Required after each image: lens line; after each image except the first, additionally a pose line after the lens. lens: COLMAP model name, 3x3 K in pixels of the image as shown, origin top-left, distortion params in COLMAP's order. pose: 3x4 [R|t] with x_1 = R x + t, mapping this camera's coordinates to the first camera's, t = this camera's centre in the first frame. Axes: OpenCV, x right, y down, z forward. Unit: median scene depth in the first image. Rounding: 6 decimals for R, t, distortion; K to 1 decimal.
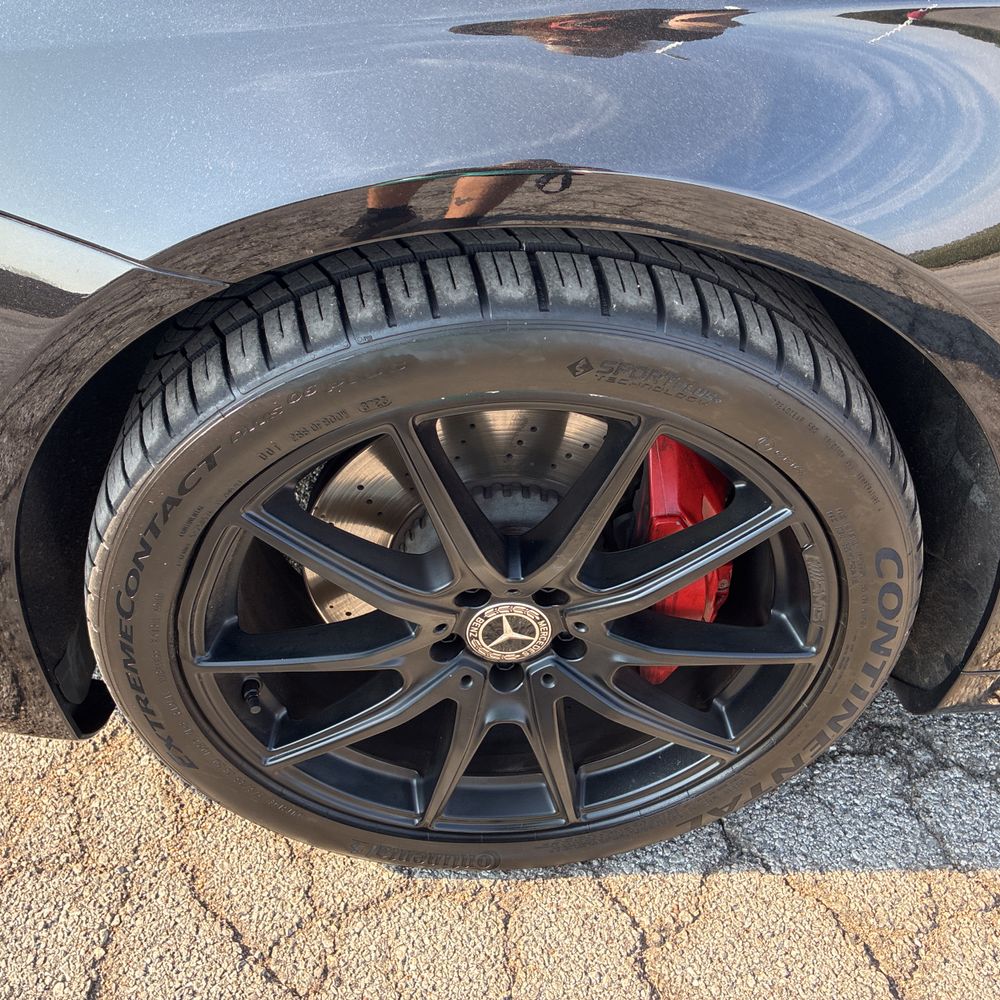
lens RADIAL K [[1010.2, 0, 492.8], [0, 1010.2, 487.1], [0, 0, 1]] dist [0.015171, 0.004564]
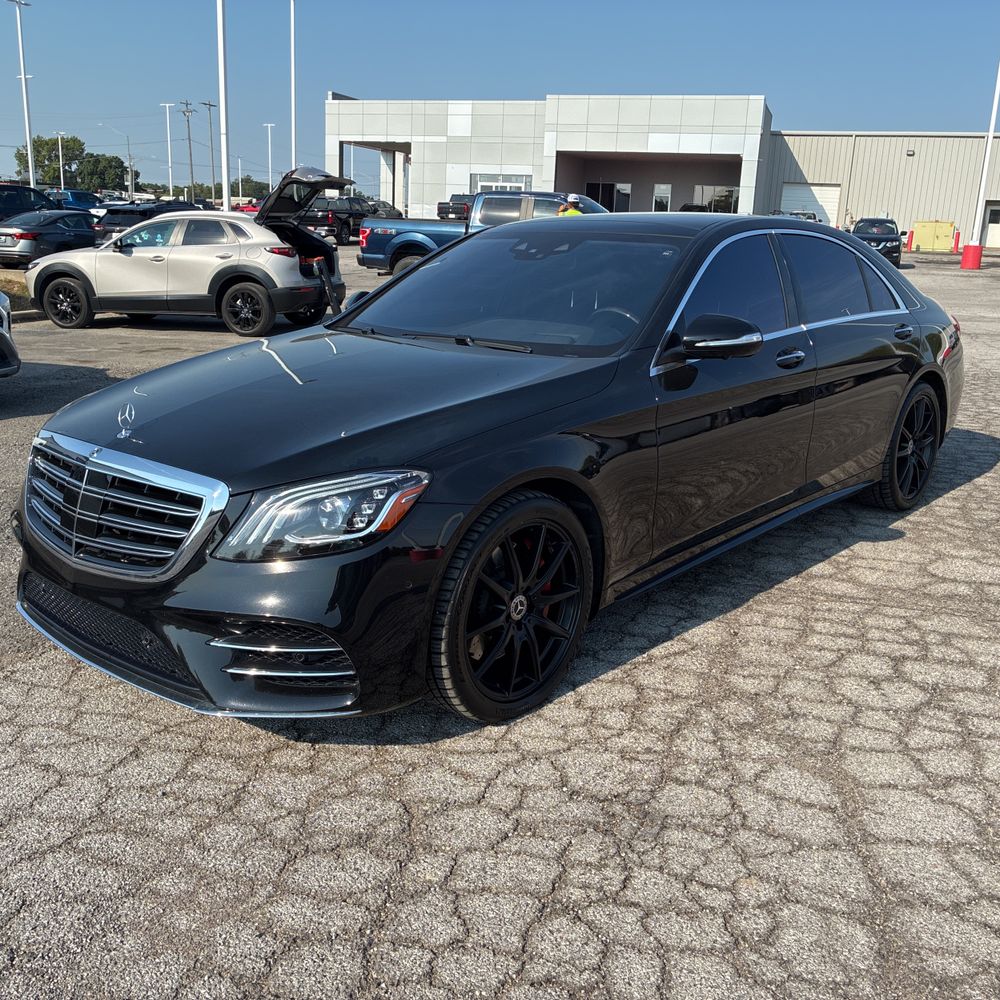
lens RADIAL K [[1010.4, 0, 507.2], [0, 1010.4, 486.5], [0, 0, 1]] dist [0.012396, 0.023564]
pose [[0.688013, -0.195194, 0.698955, -2.392832], [0.477963, 0.846625, -0.234048, 0.595750], [-0.546068, 0.495102, 0.675784, -1.539978]]
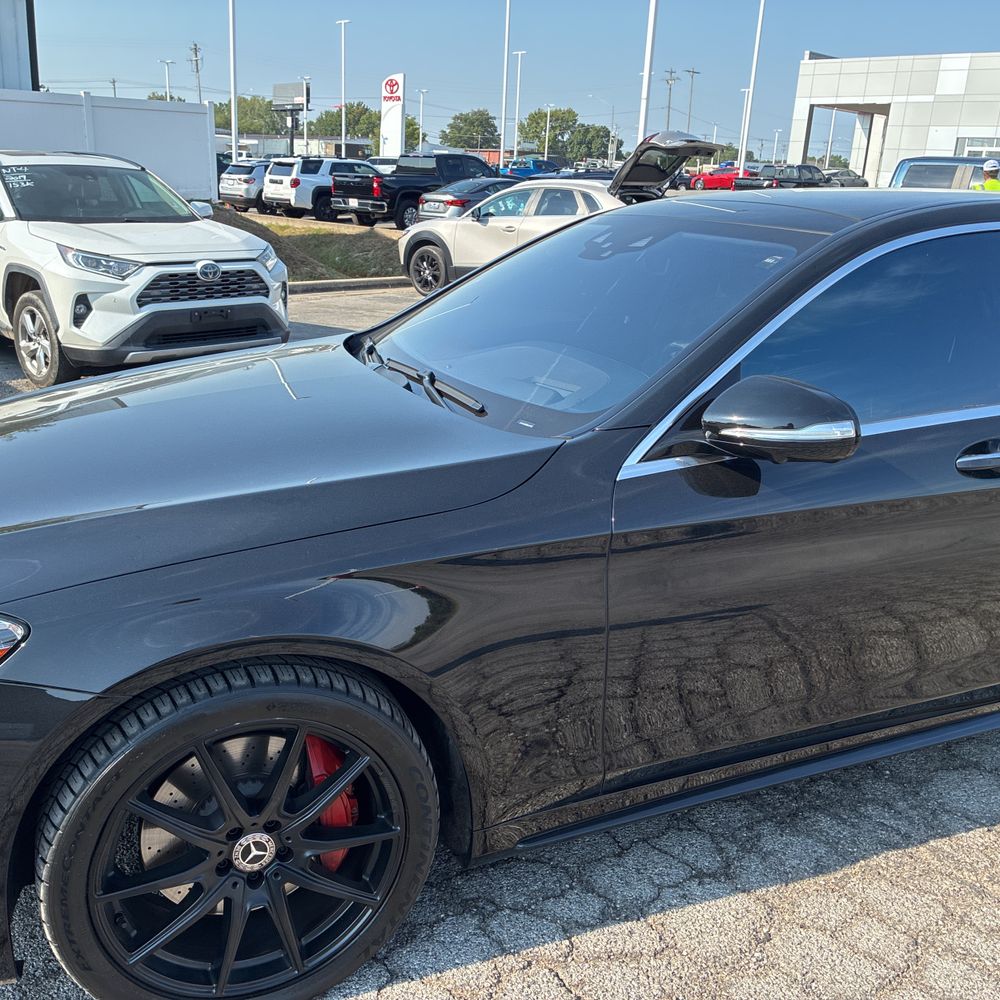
lens RADIAL K [[1010.2, 0, 492.8], [0, 1010.2, 487.1], [0, 0, 1]] dist [0.015171, 0.004564]
pose [[0.939124, -0.098741, 0.329084, -0.136619], [0.223090, 0.903683, -0.365496, 0.344524], [-0.261299, 0.416661, 0.870699, -1.266999]]
